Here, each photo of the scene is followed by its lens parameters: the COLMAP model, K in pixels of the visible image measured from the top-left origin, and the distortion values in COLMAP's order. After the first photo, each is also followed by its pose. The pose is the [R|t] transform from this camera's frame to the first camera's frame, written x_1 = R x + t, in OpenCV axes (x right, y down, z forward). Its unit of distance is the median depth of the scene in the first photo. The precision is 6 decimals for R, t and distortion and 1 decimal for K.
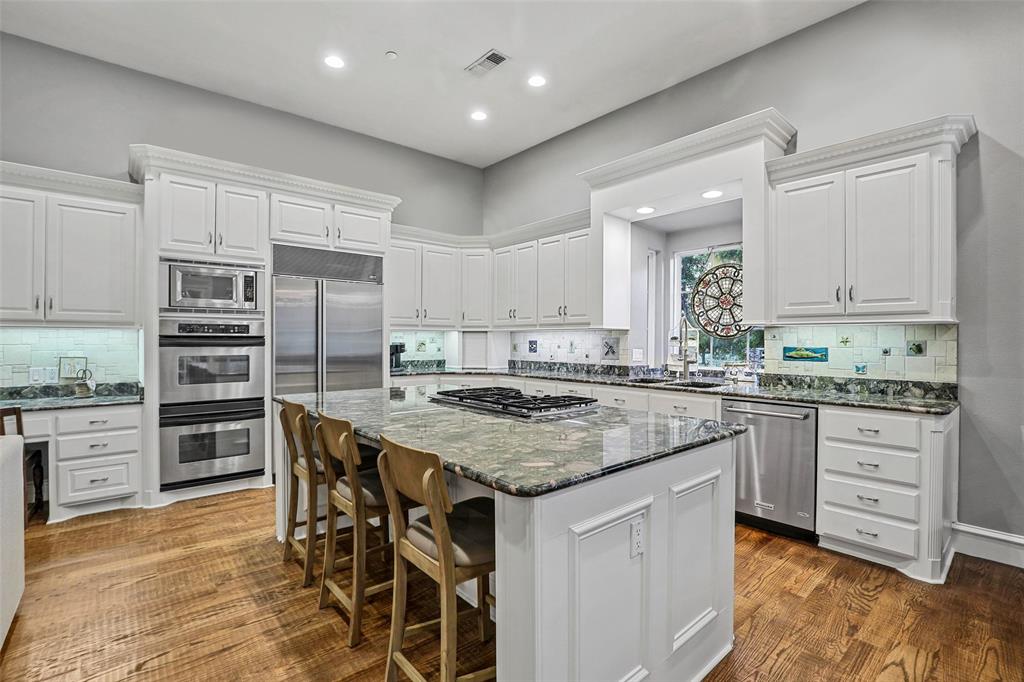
lens RADIAL K [[468.3, 0, 513.5], [0, 468.3, 341.1], [0, 0, 1]] dist [-0.030531, -0.000065]
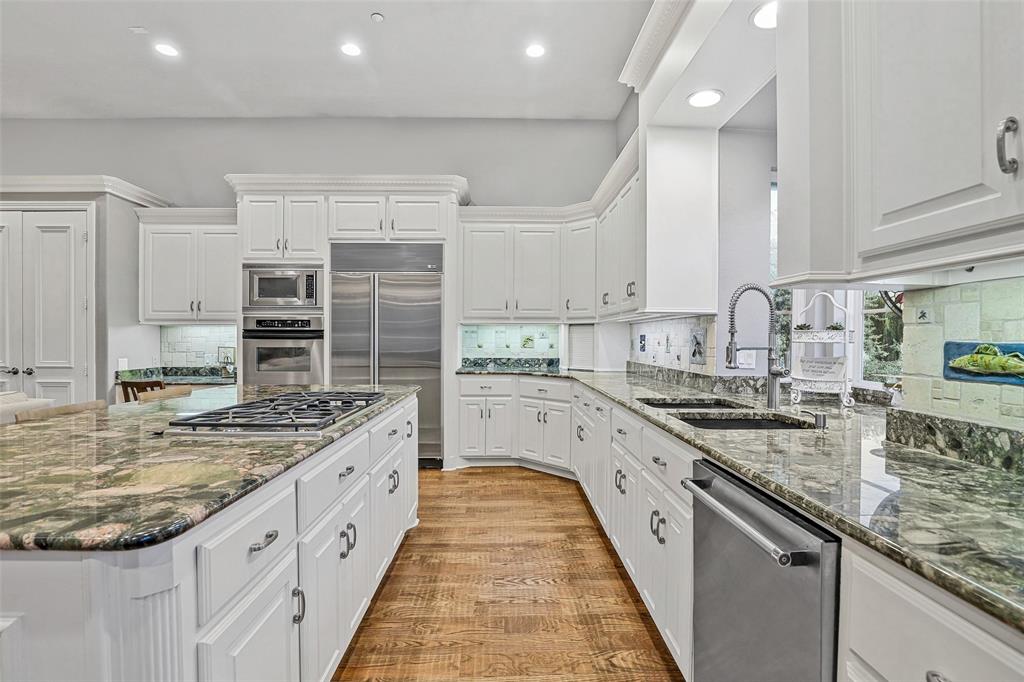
lens RADIAL K [[465.9, 0, 509.5], [0, 465.9, 340.6], [0, 0, 1]] dist [-0.031404, 0.000106]
pose [[0.772755, 0.003931, -0.634692, 0.435489], [-0.004347, 0.999990, 0.000902, 0.009948], [0.634689, 0.002062, 0.772765, 0.407936]]
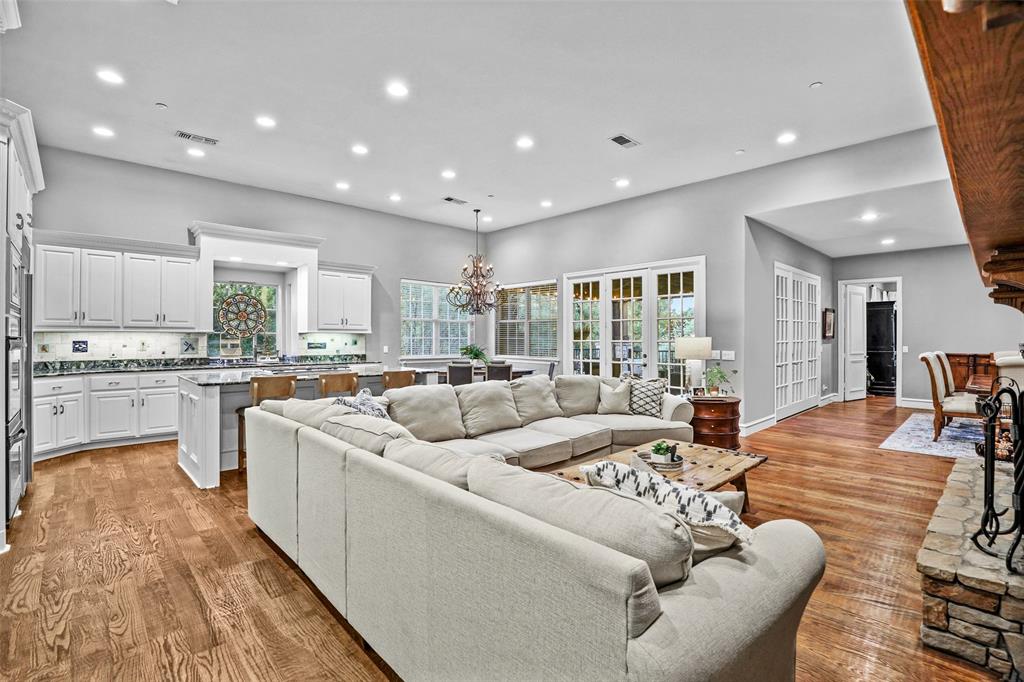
lens RADIAL K [[468.3, 0, 513.5], [0, 468.3, 341.1], [0, 0, 1]] dist [-0.030531, -0.000065]
pose [[-0.045876, -0.006705, 0.998925, -1.298531], [0.003399, 0.999971, 0.006868, -0.005259], [-0.998941, 0.003711, -0.045852, 0.116500]]
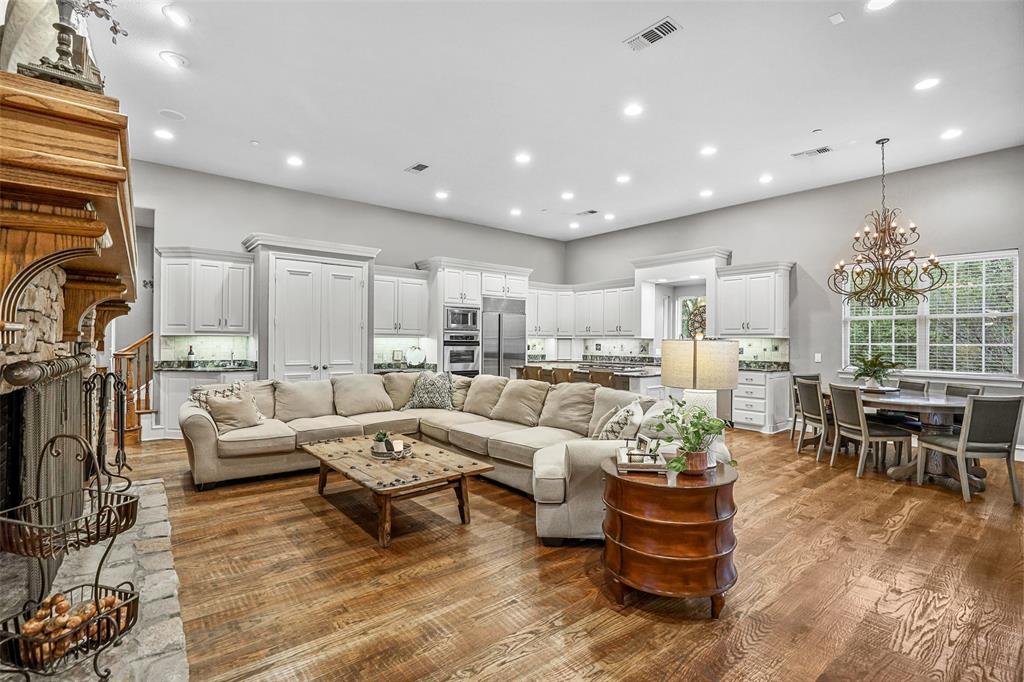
lens RADIAL K [[465.9, 0, 509.5], [0, 465.9, 340.6], [0, 0, 1]] dist [-0.031404, 0.000106]
pose [[0.999341, 0.005502, -0.035890, -0.299479], [-0.005757, 0.999959, -0.006984, 0.000603], [0.035850, 0.007186, 0.999331, -1.005199]]
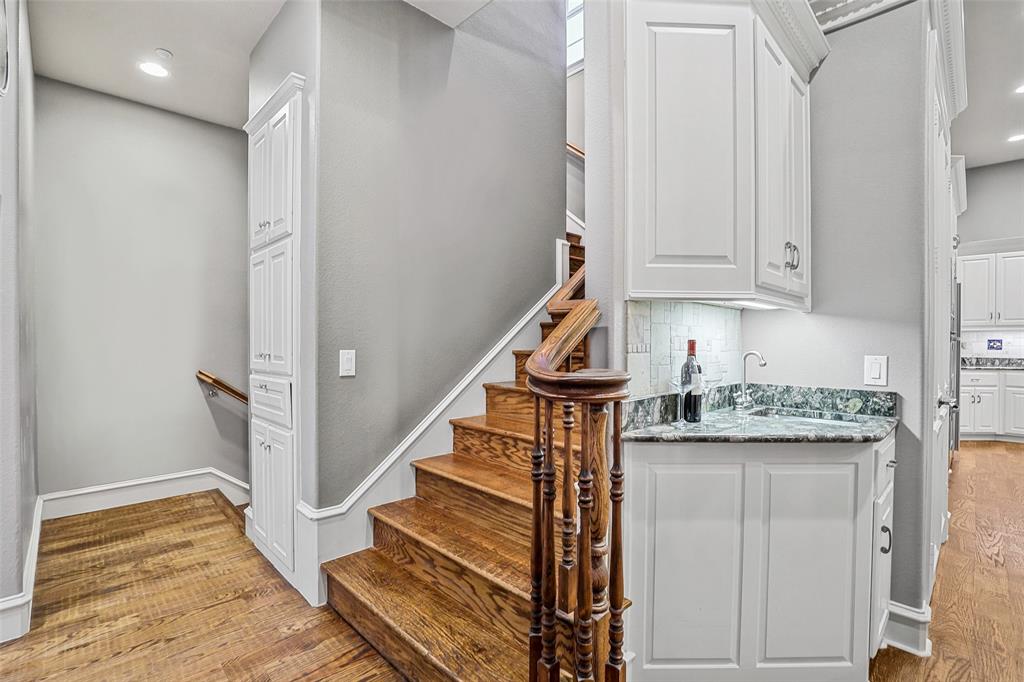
lens RADIAL K [[468.3, 0, 513.5], [0, 468.3, 341.1], [0, 0, 1]] dist [-0.030531, -0.000065]
pose [[0.998119, 0.003097, 0.061222, -1.503895], [-0.002804, 0.999984, -0.004861, 0.014888], [-0.061236, 0.004681, 0.998112, -0.002159]]
